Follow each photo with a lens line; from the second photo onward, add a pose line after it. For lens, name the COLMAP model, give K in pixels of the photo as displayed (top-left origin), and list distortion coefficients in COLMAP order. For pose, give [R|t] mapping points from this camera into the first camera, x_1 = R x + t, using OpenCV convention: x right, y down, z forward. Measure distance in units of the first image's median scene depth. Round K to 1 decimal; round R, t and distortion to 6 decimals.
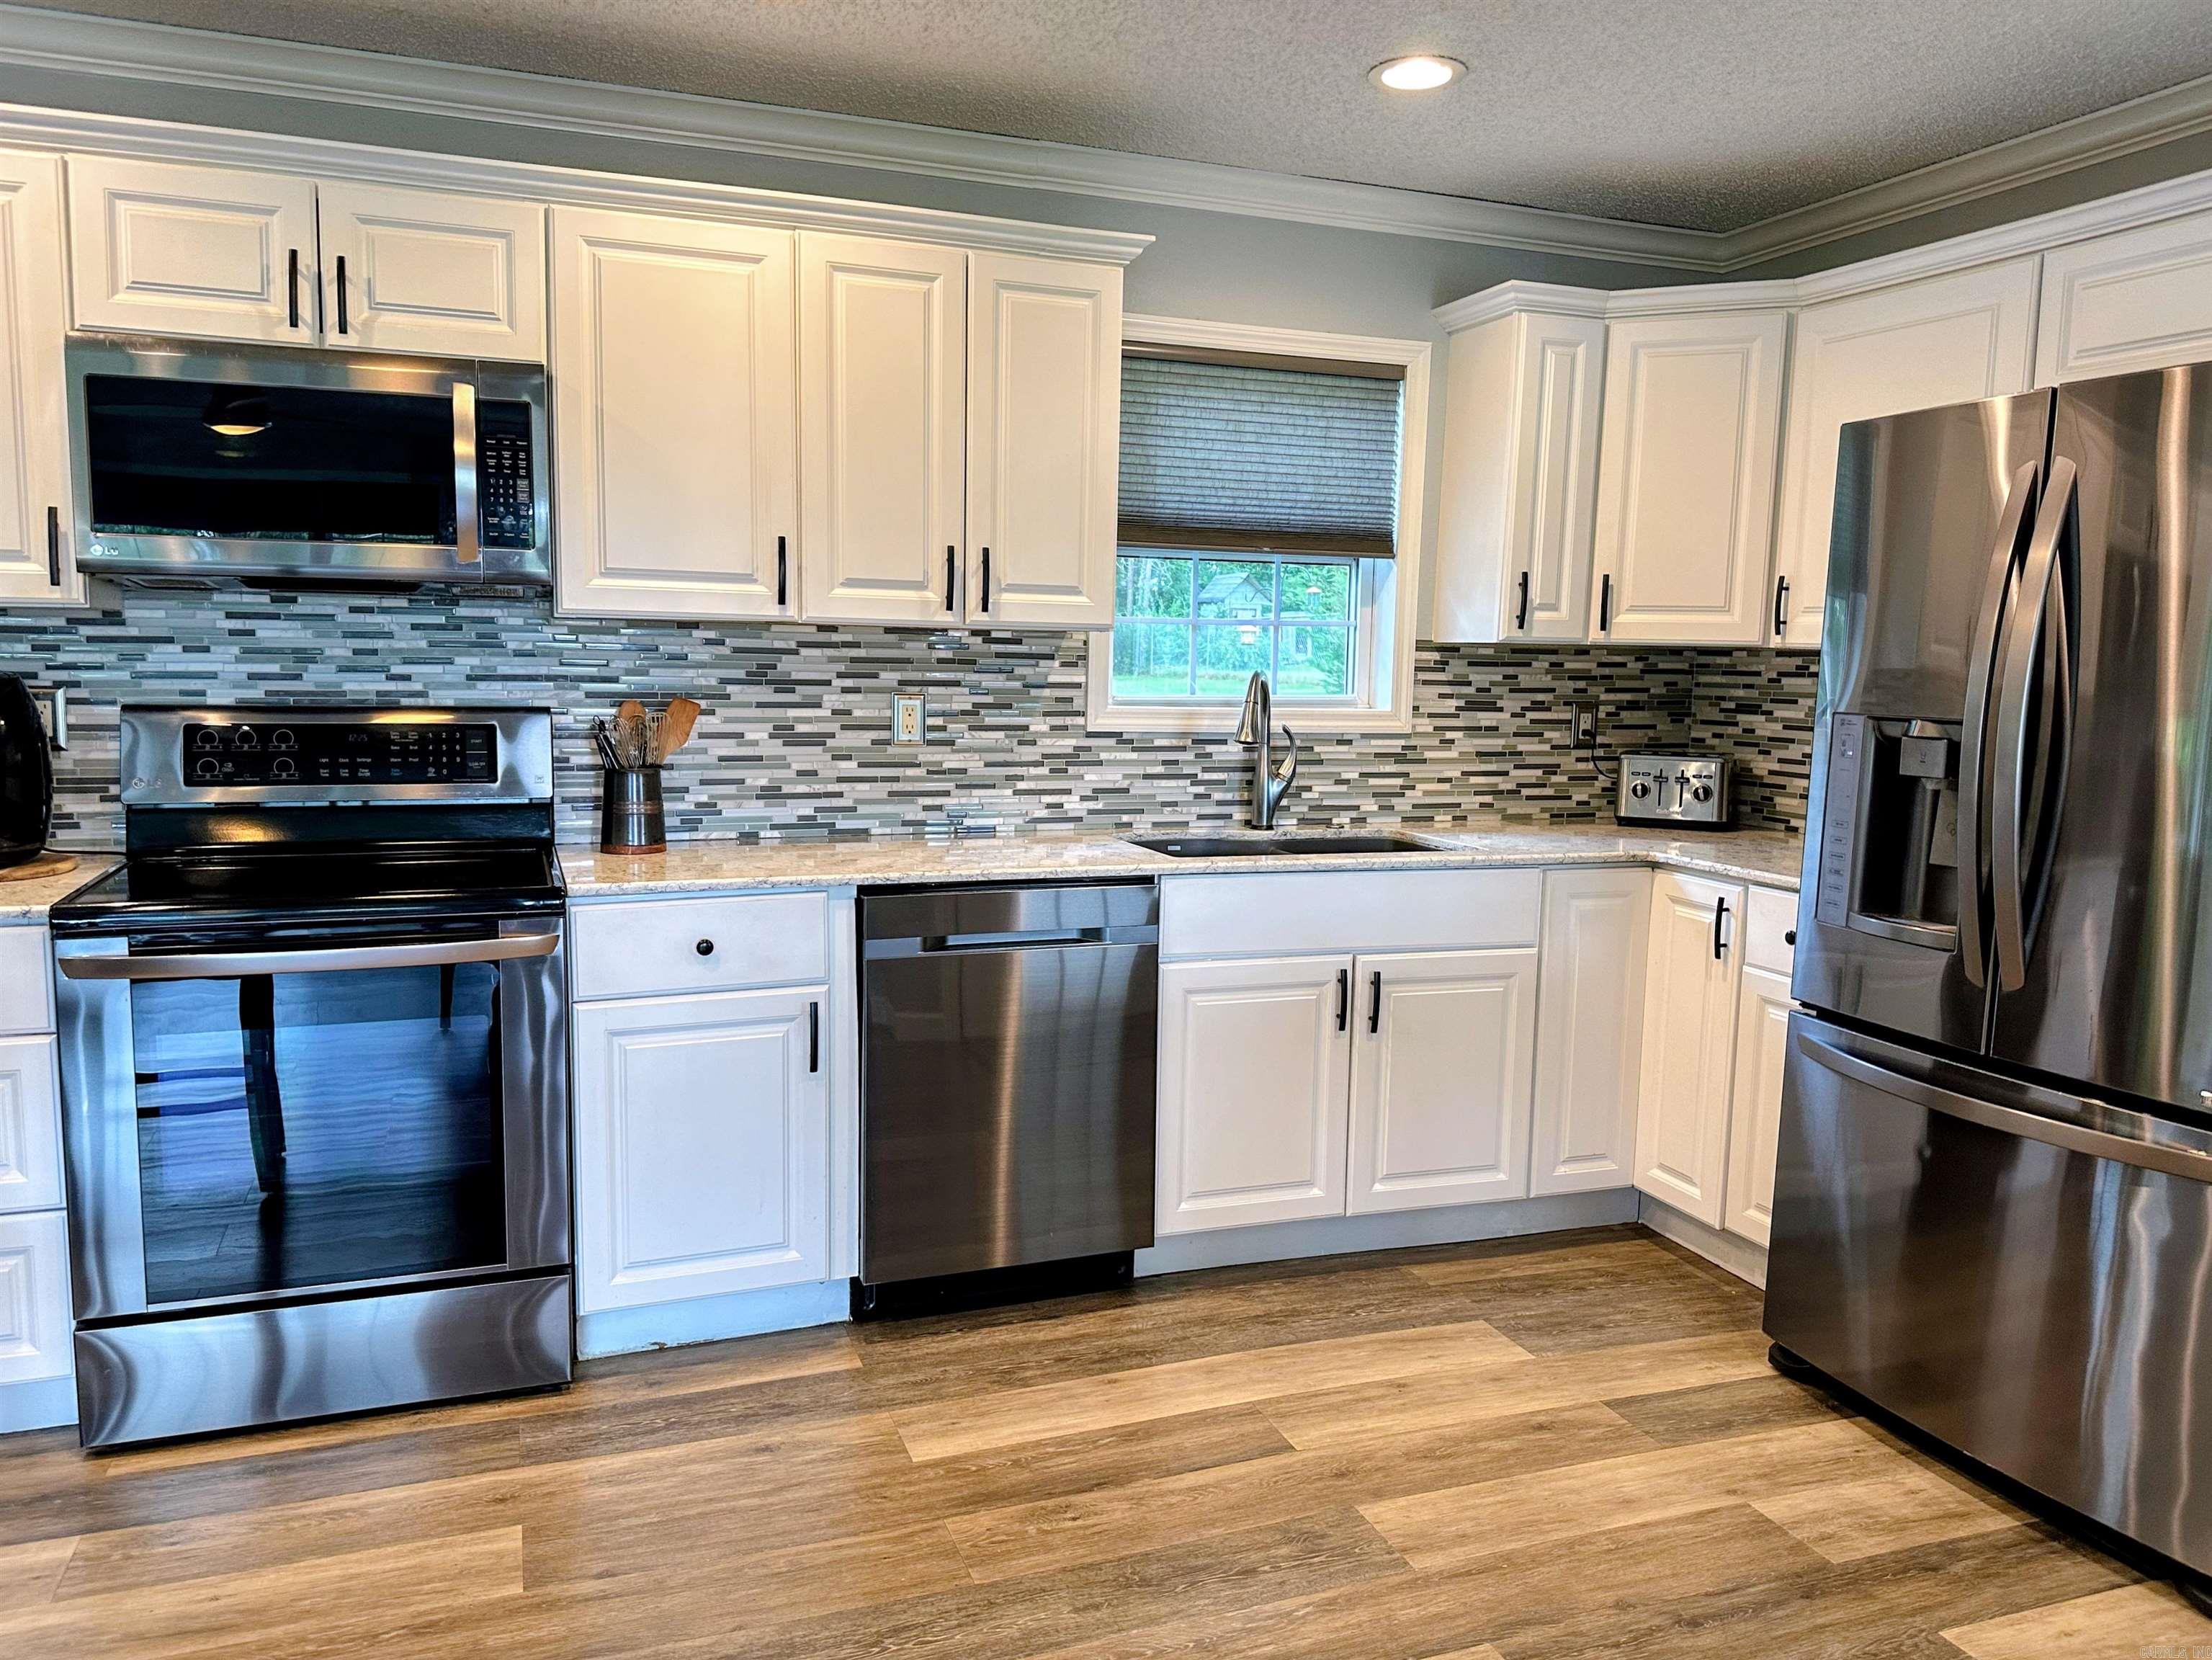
lens RADIAL K [[1561.2, 0, 1106.0], [0, 1561.2, 830.0], [0, 0, 1]] dist [0.131008, -0.193745]
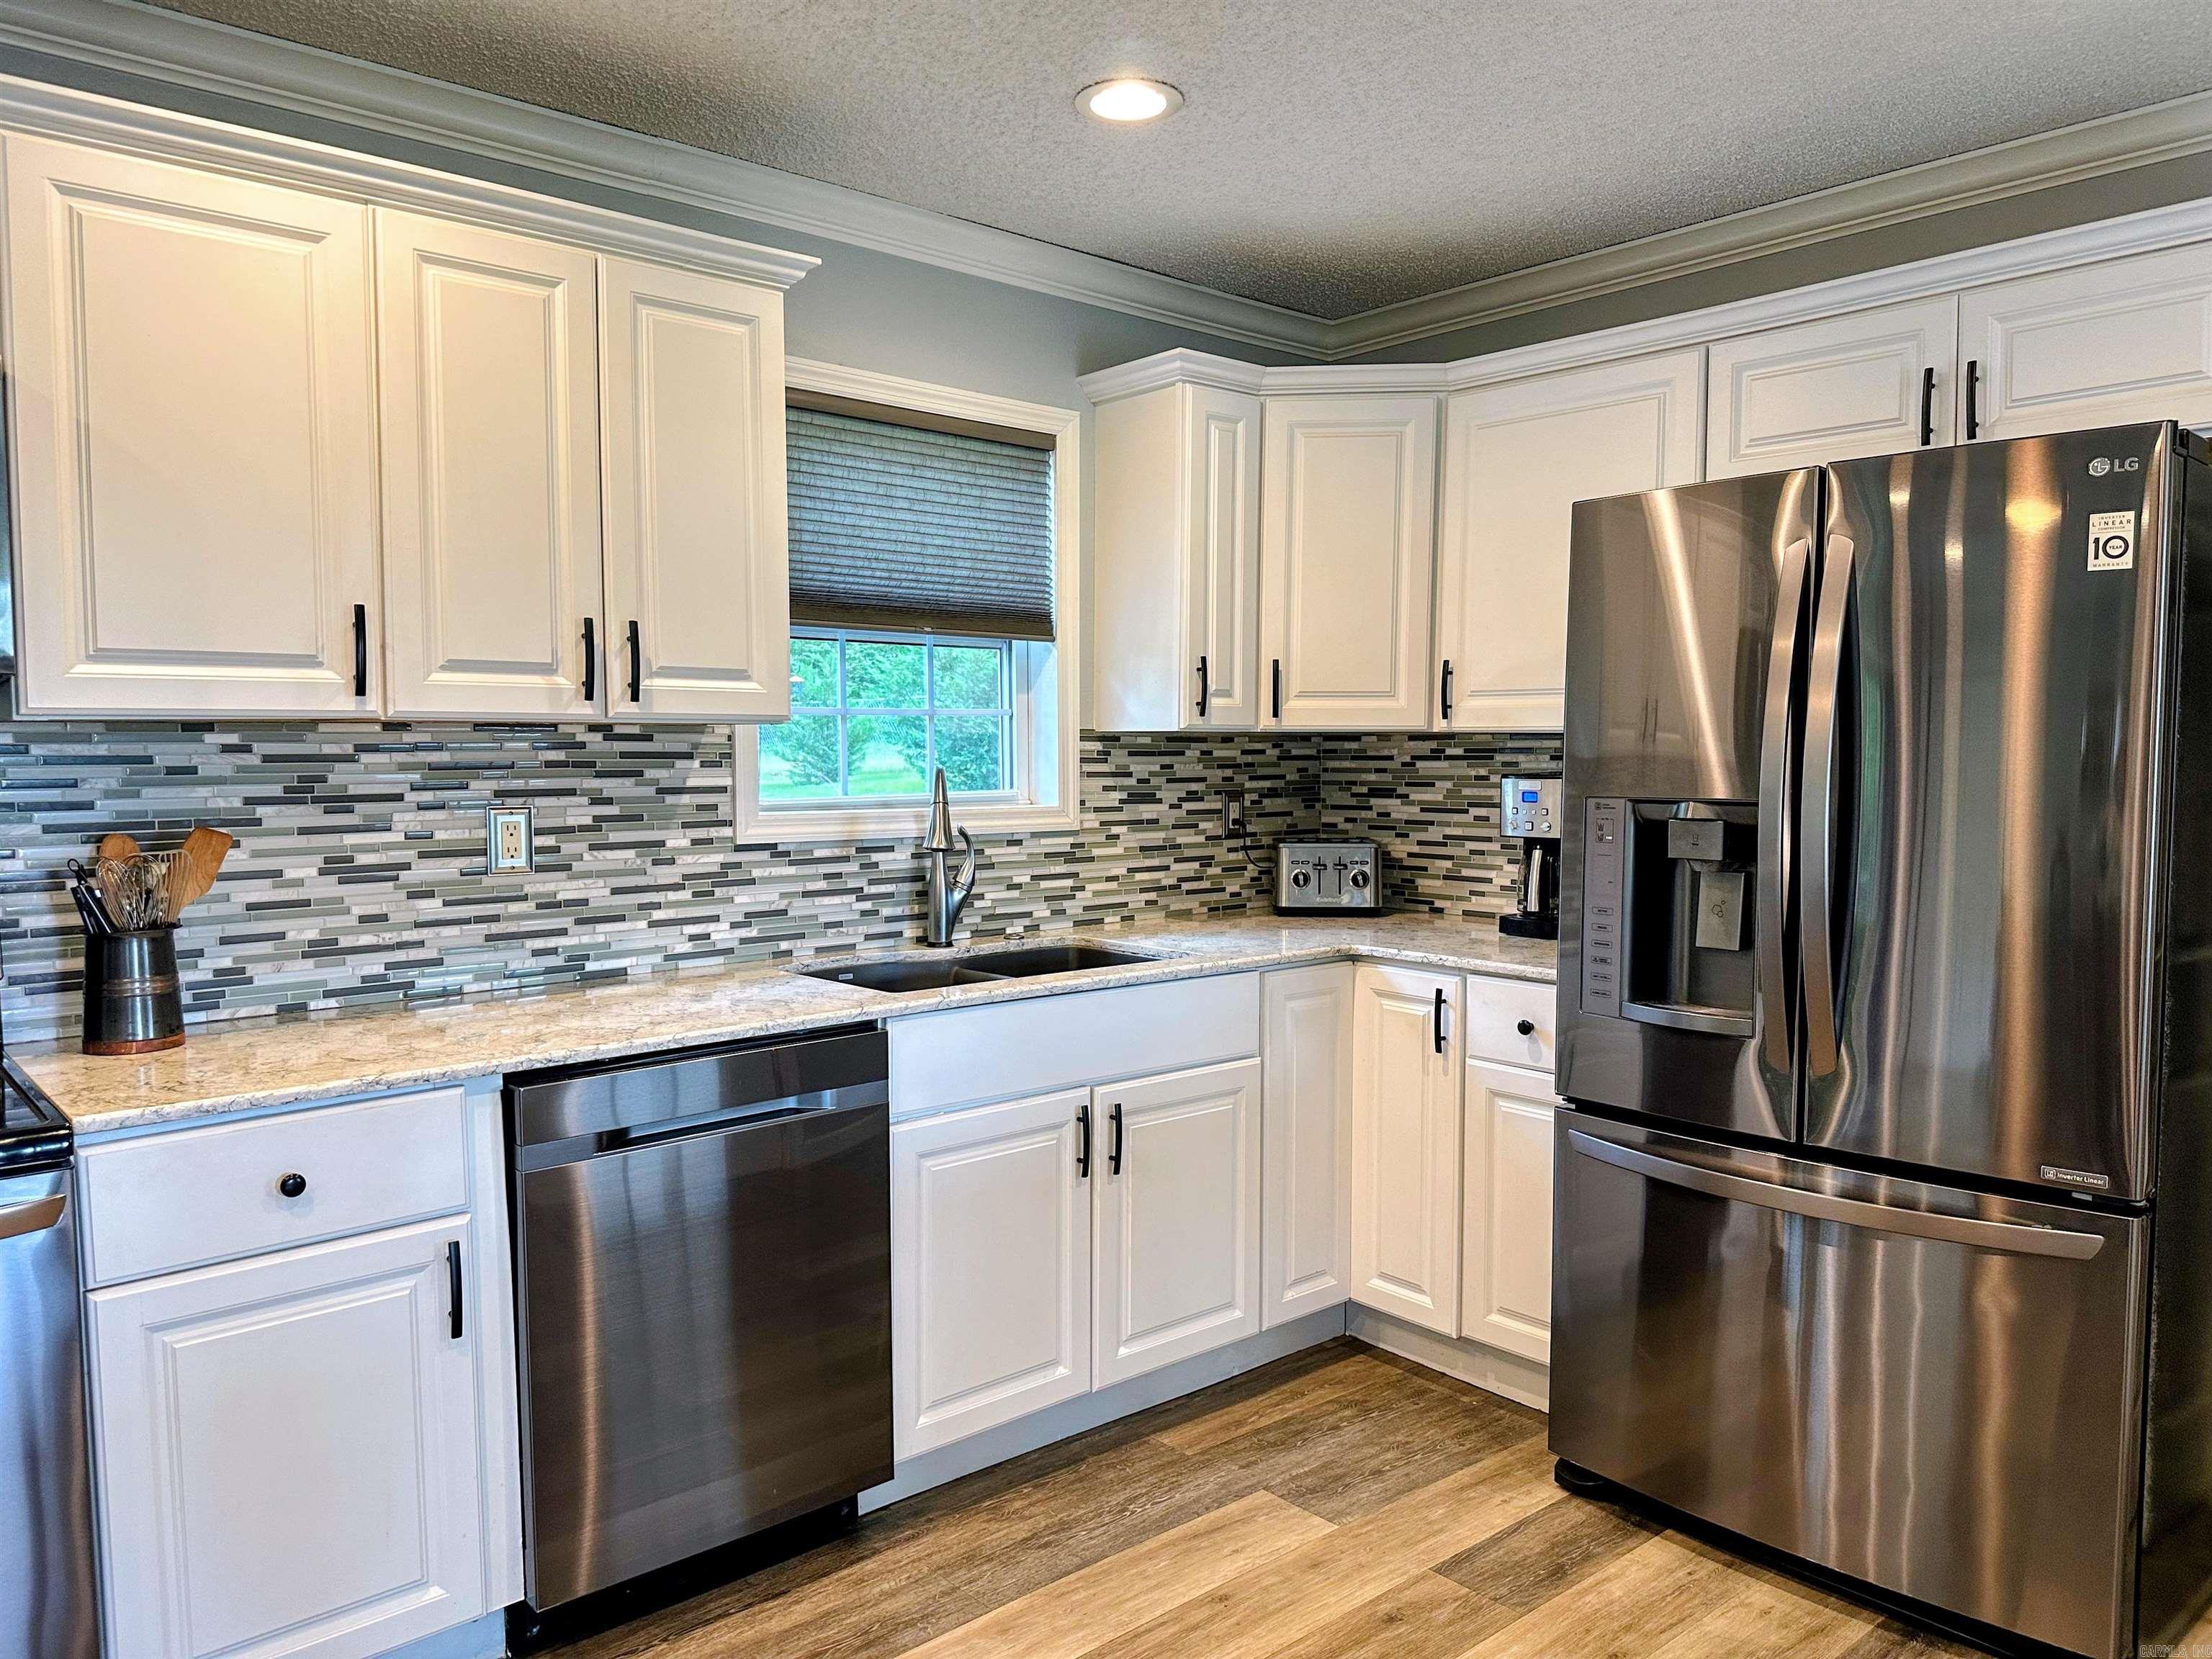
lens RADIAL K [[1544.6, 0, 1114.8], [0, 1544.6, 838.1], [0, 0, 1]] dist [0.122572, -0.191595]
pose [[0.935649, -0.043537, 0.350237, -0.120311], [0.061241, 0.997336, -0.039627, -0.022958], [-0.347579, 0.058525, 0.935823, 0.169674]]
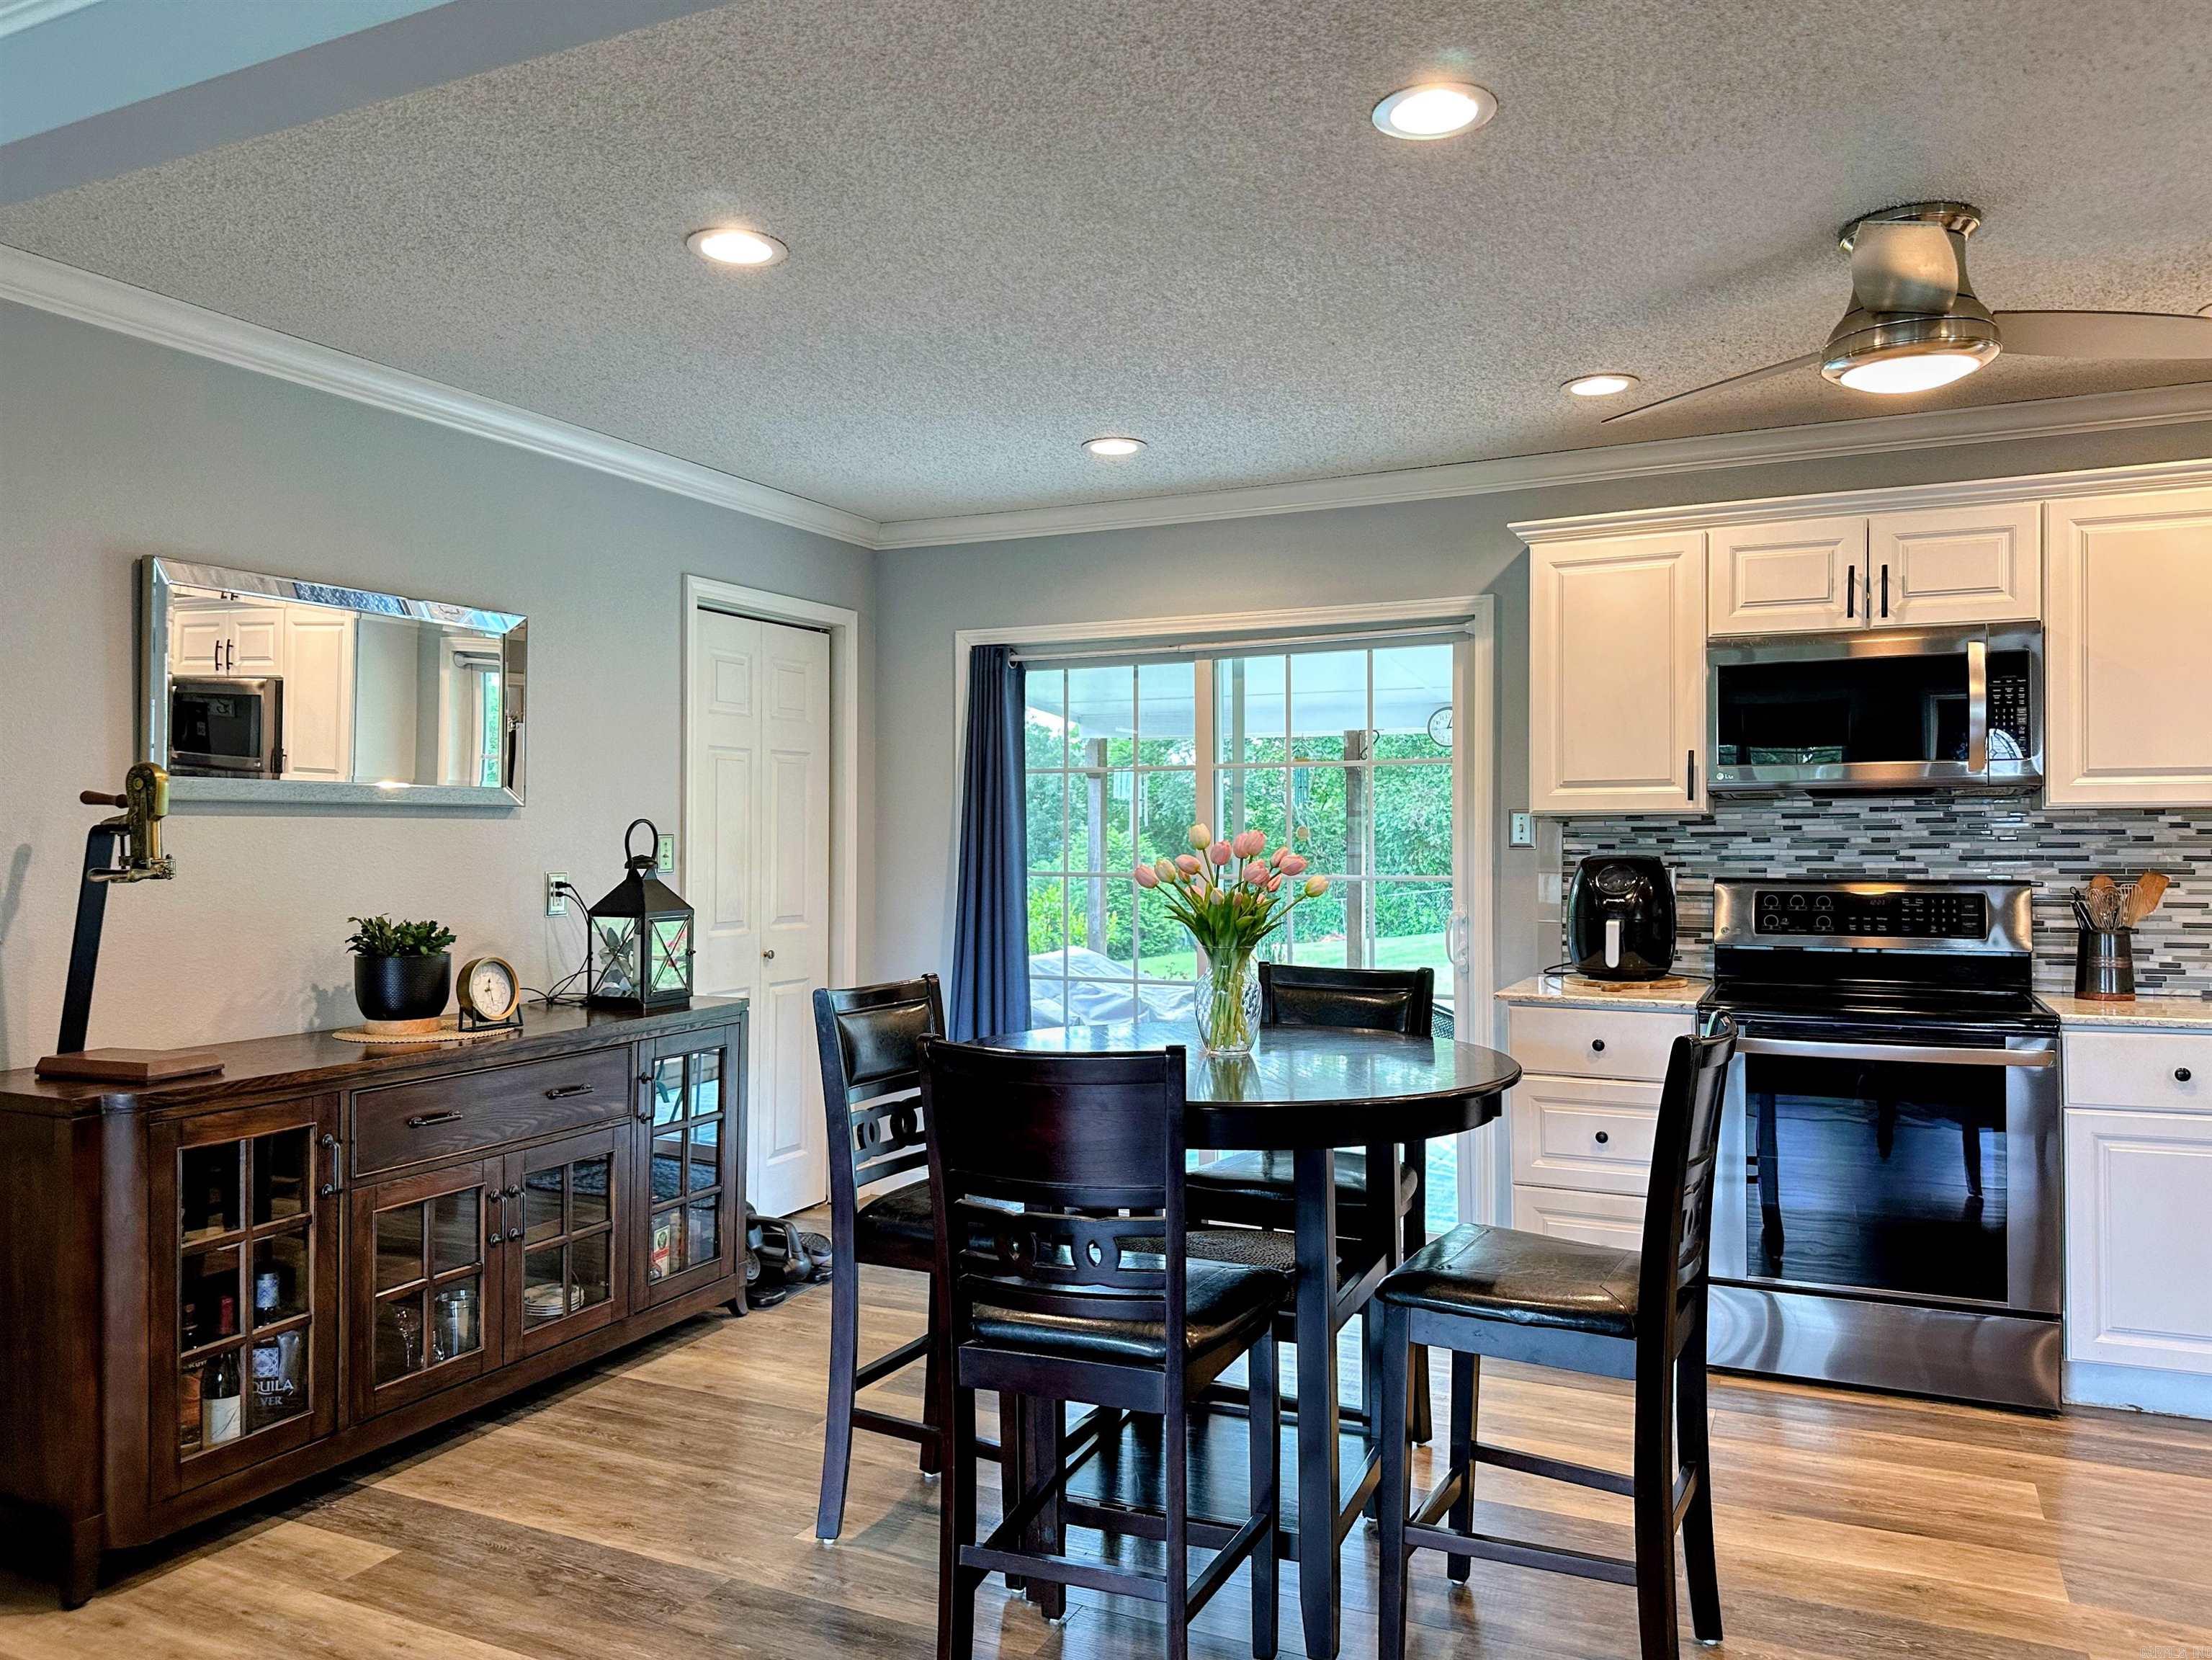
lens RADIAL K [[1527.6, 0, 1106.0], [0, 1527.6, 830.0], [0, 0, 1]] dist [-0.005582, -0.006355]
pose [[0.682674, -0.021325, -0.730412, 0.029434], [-0.067331, 0.993486, -0.091936, 0.039600], [0.727615, 0.111941, 0.676791, -0.327396]]
